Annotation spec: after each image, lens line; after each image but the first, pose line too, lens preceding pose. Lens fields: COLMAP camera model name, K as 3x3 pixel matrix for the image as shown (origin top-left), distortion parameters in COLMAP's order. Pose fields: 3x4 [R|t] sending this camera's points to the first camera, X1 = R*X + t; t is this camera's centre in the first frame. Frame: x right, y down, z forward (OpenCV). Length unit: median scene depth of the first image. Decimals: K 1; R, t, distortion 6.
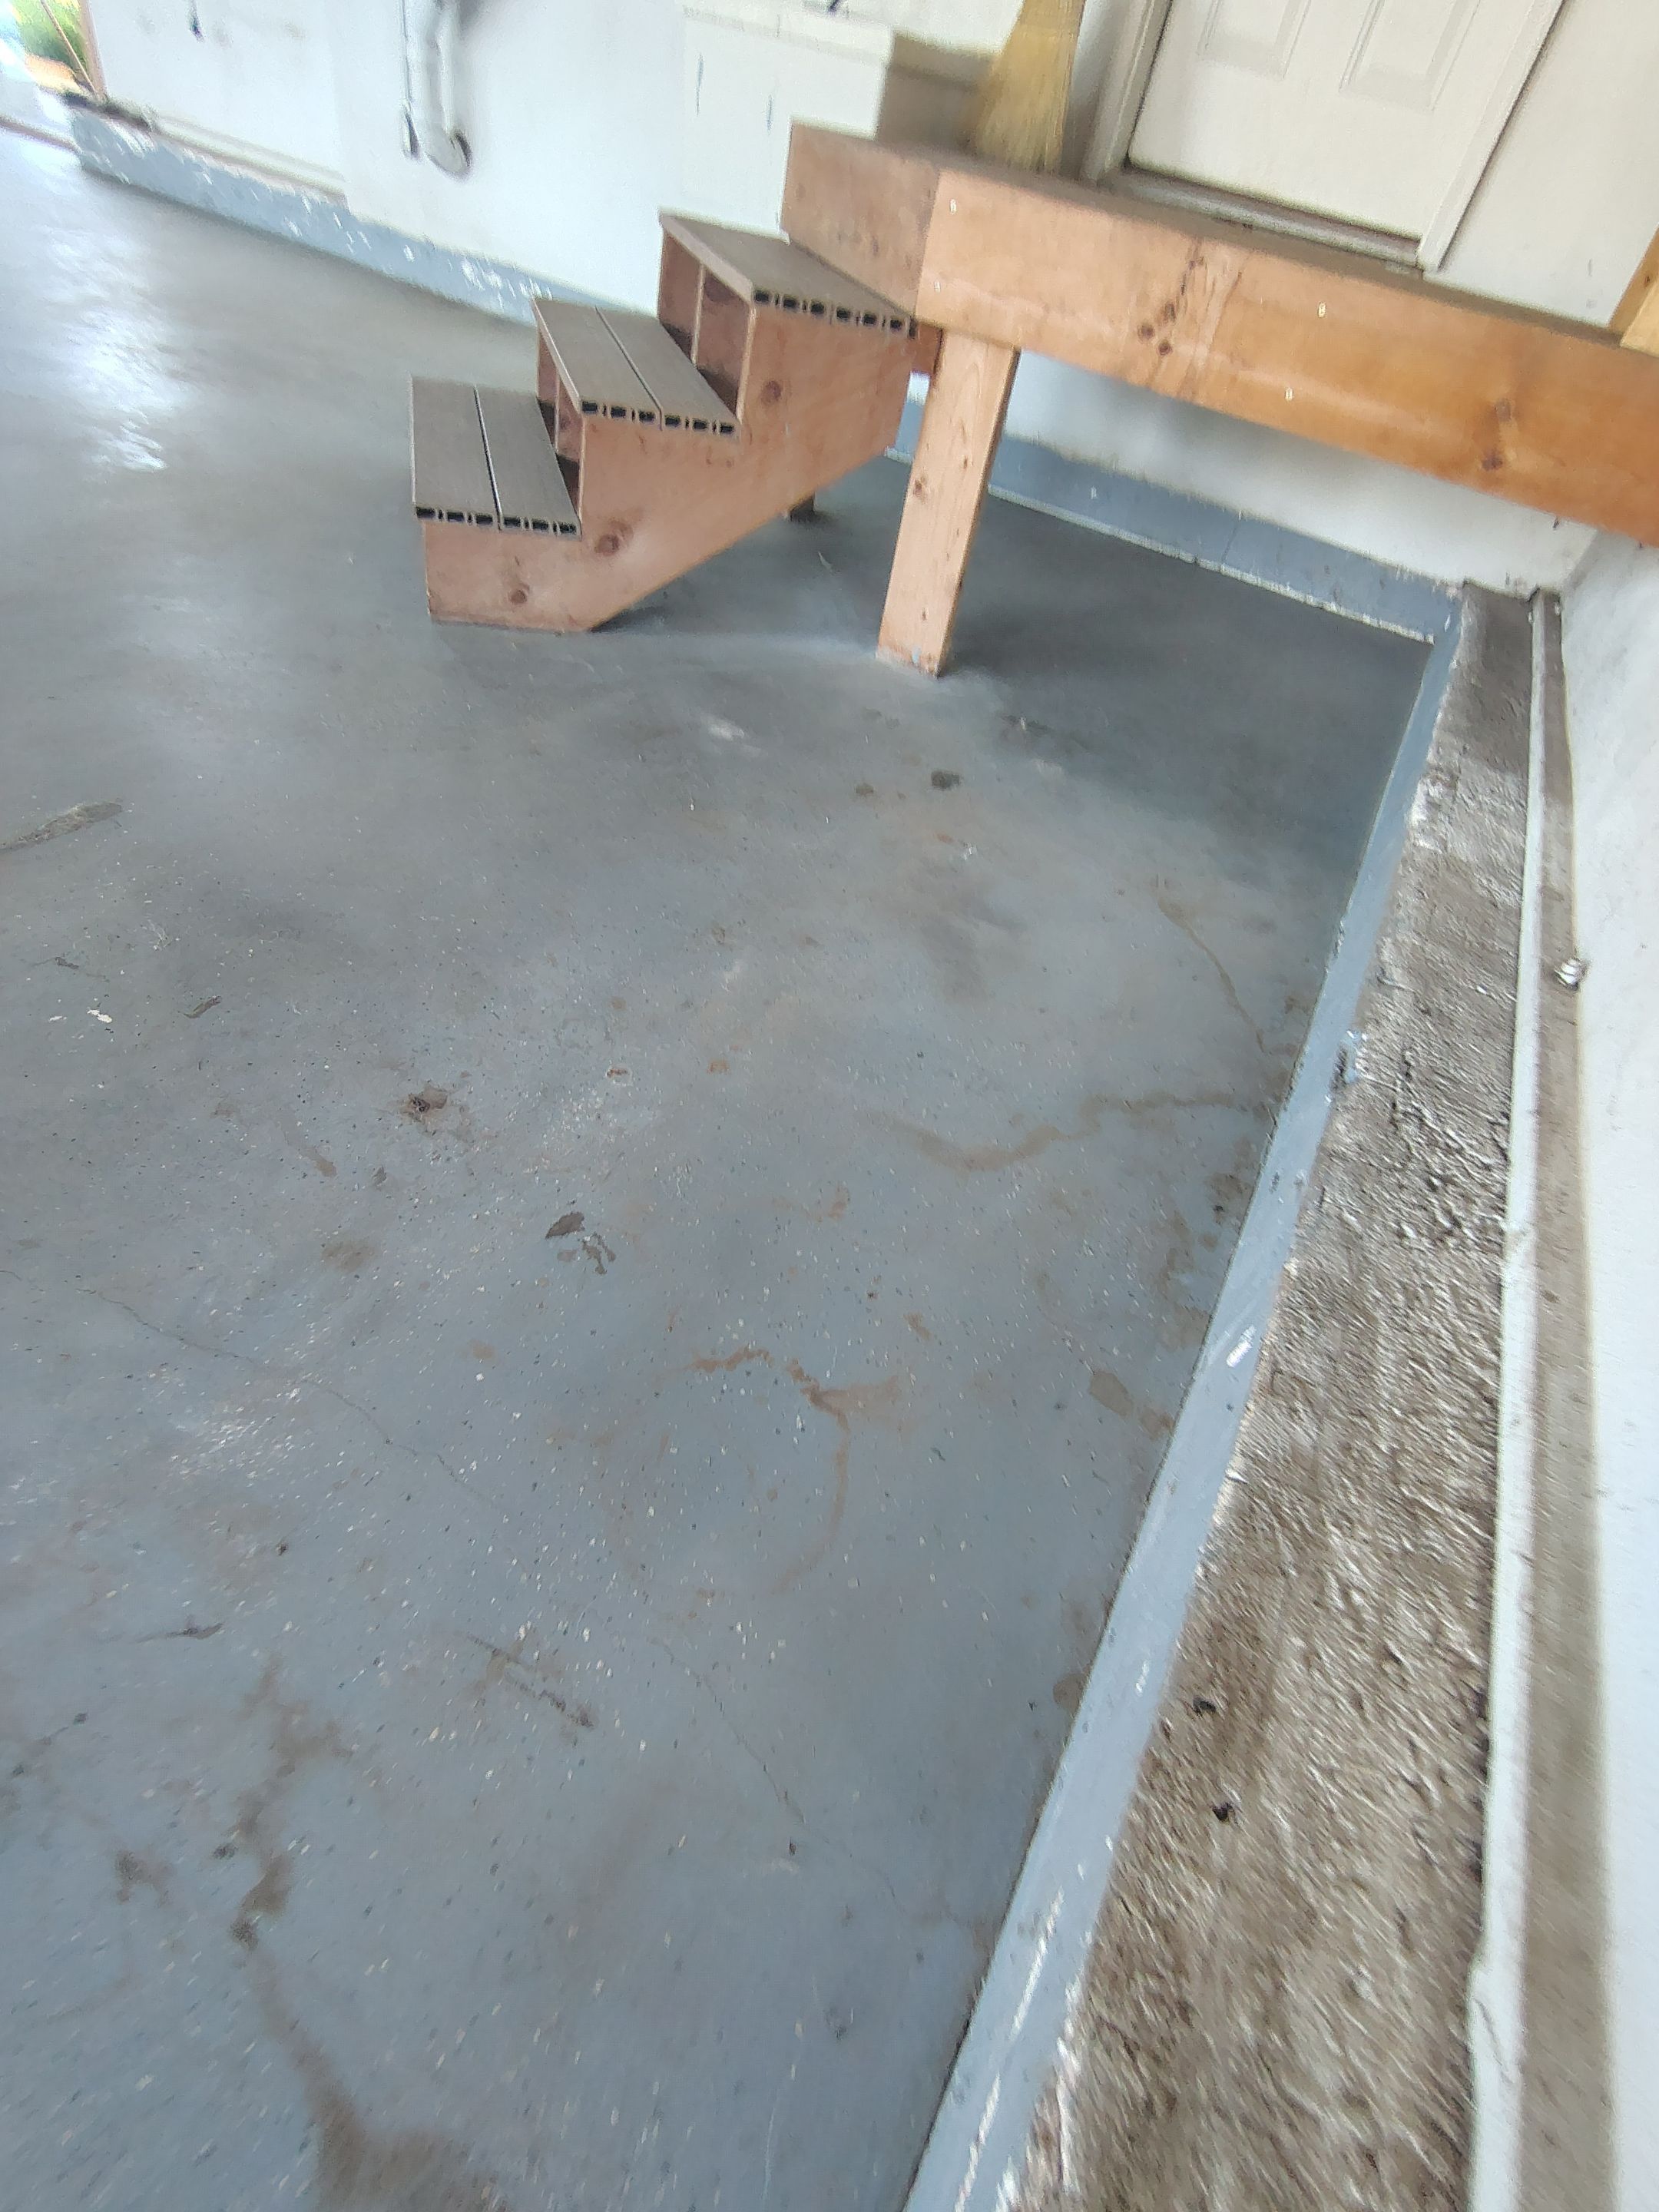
lens RADIAL K [[1026.7, 0, 821.4], [0, 1026.7, 1104.3], [0, 0, 1]] dist [-0.018709, 0.004342]
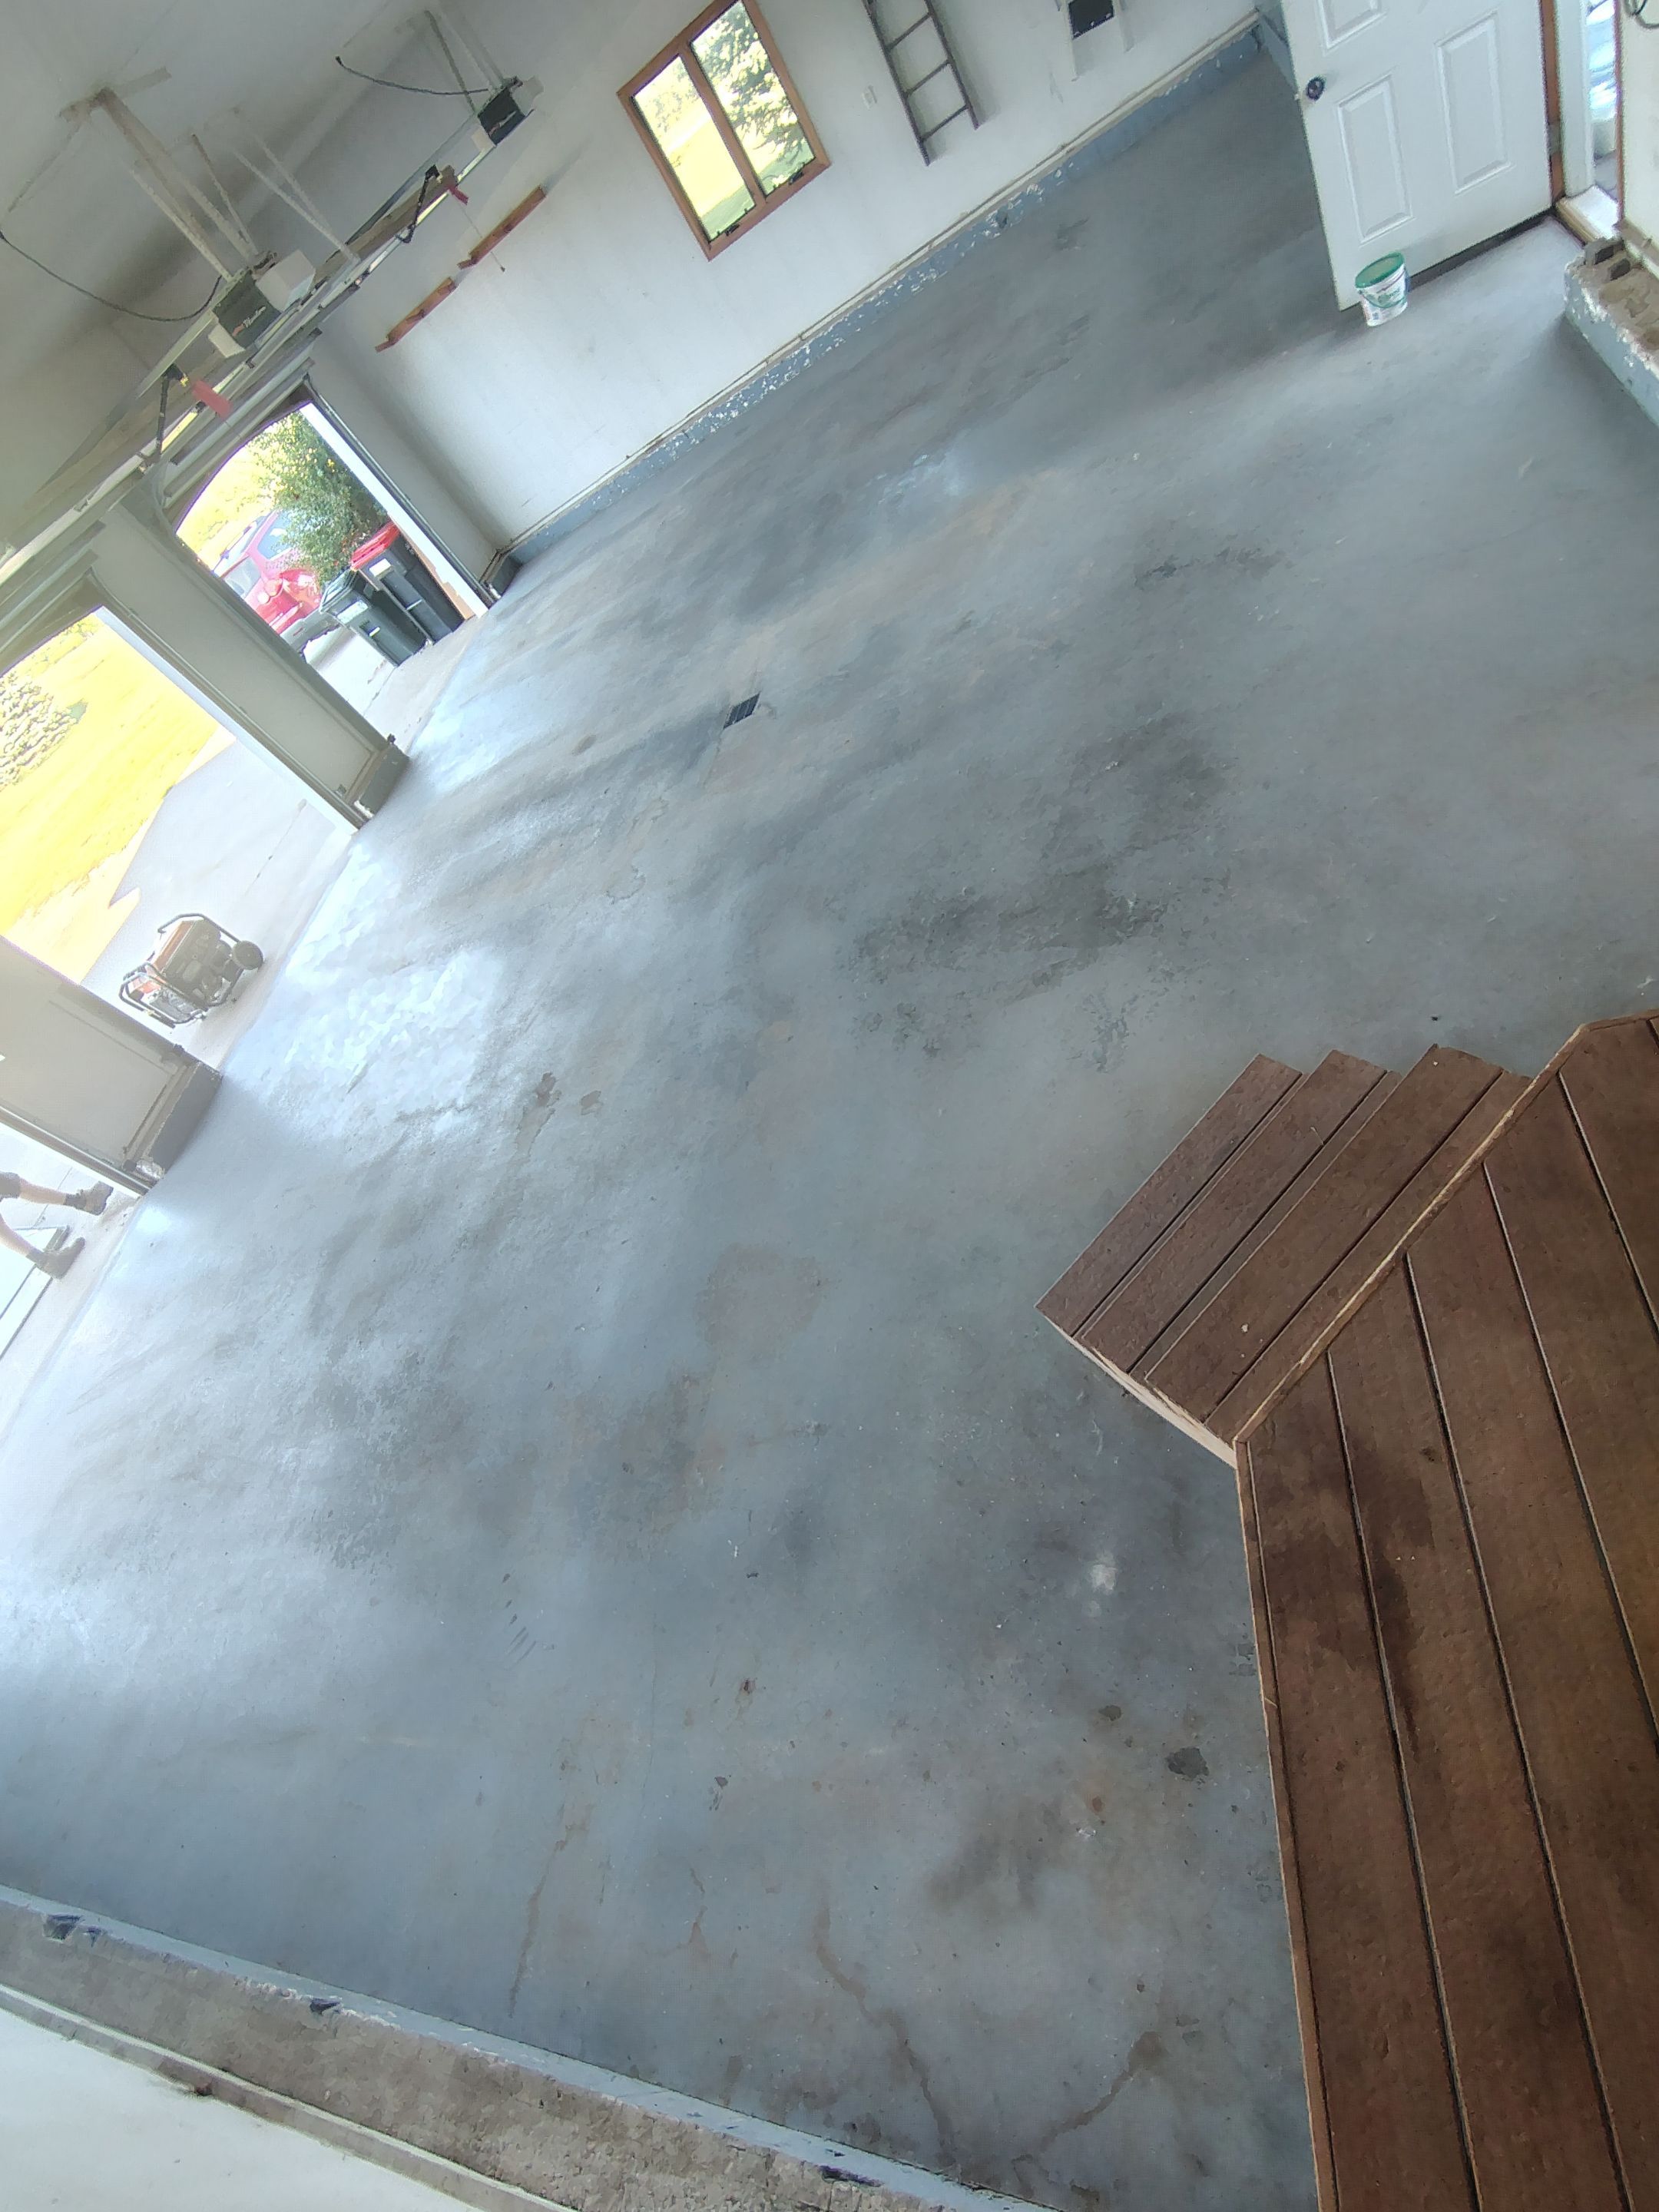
lens RADIAL K [[1026.7, 0, 820.8], [0, 1026.7, 1102.4], [0, 0, 1]] dist [-0.018709, 0.004342]
pose [[0.218161, 0.471947, -0.854208, 1.034802], [-0.154016, 0.880973, 0.447399, -2.233226], [0.963683, 0.033957, 0.264881, 0.422417]]
